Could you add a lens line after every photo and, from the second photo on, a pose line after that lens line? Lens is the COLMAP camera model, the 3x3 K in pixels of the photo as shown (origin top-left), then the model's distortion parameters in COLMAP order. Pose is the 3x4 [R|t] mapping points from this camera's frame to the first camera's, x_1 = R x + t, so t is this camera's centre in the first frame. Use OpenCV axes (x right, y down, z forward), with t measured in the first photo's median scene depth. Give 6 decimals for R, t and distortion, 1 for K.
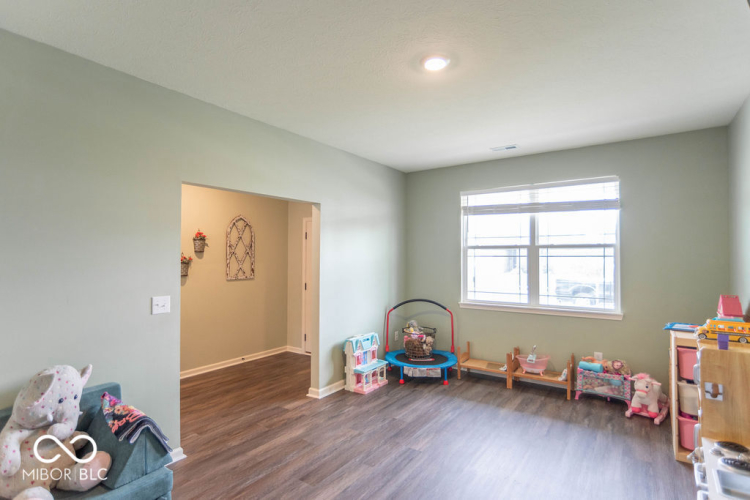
lens RADIAL K [[389.4, 0, 375.0], [0, 389.4, 250.0], [0, 0, 1]] dist [0.045224, 0.000653]
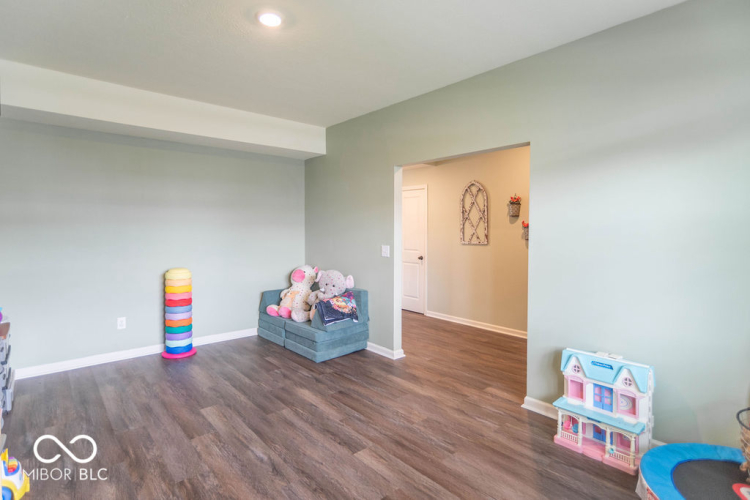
lens RADIAL K [[380.1, 0, 370.3], [0, 380.1, 262.1], [0, 0, 1]] dist [0.000489, 0.000380]
pose [[-0.263364, 0.080129, -0.961363, 0.663361], [0.032866, 0.996711, 0.074072, 0.038212], [0.964137, -0.012088, -0.265131, 0.977453]]
